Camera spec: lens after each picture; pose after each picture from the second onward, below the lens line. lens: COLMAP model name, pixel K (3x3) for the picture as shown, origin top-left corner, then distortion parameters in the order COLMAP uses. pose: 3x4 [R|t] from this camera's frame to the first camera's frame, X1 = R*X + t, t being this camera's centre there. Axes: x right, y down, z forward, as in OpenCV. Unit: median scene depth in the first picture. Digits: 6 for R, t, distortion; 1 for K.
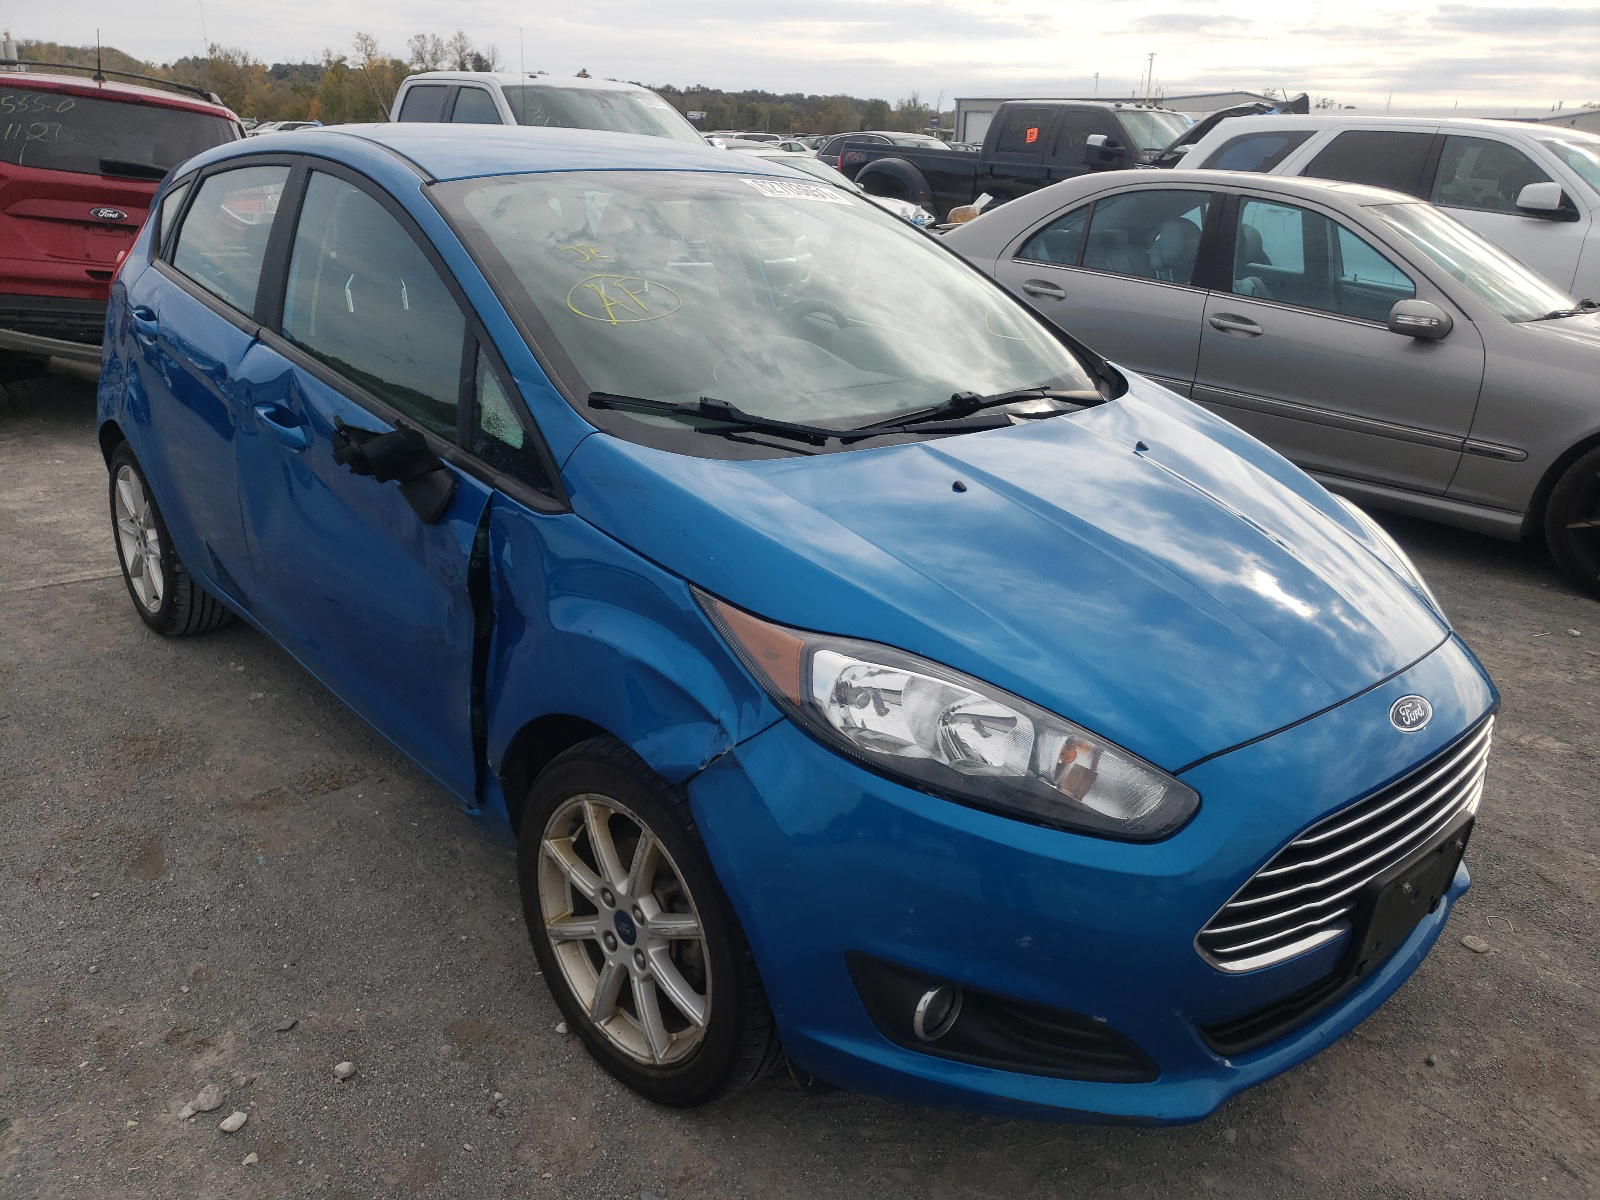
lens RADIAL K [[1404.5, 0, 800.2], [0, 1404.5, 596.8], [0, 0, 1]] dist [-0.037251, 0.077810]
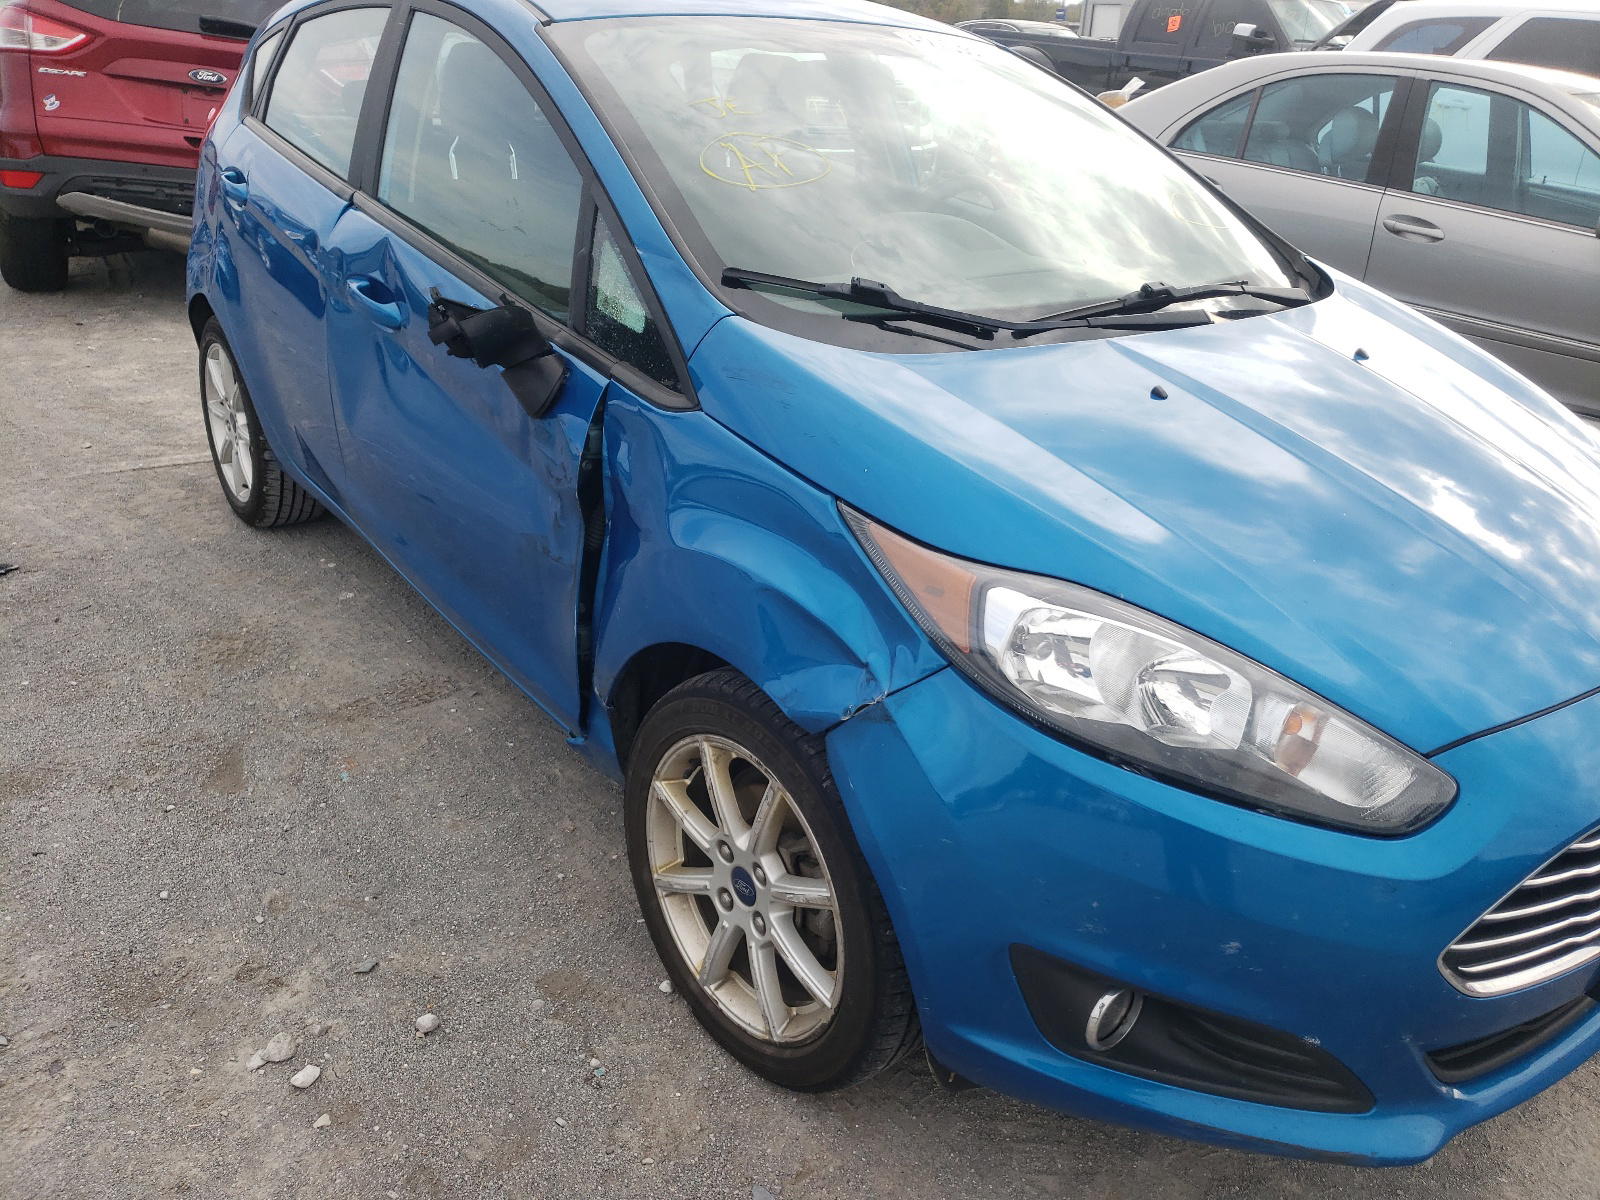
lens RADIAL K [[1404.5, 0, 800.2], [0, 1404.5, 596.8], [0, 0, 1]] dist [-0.037251, 0.077810]
pose [[0.996942, 0.042939, -0.065285, -0.036925], [-0.038448, 0.996907, 0.068547, -0.006173], [0.068027, -0.065827, 0.995509, 0.128814]]
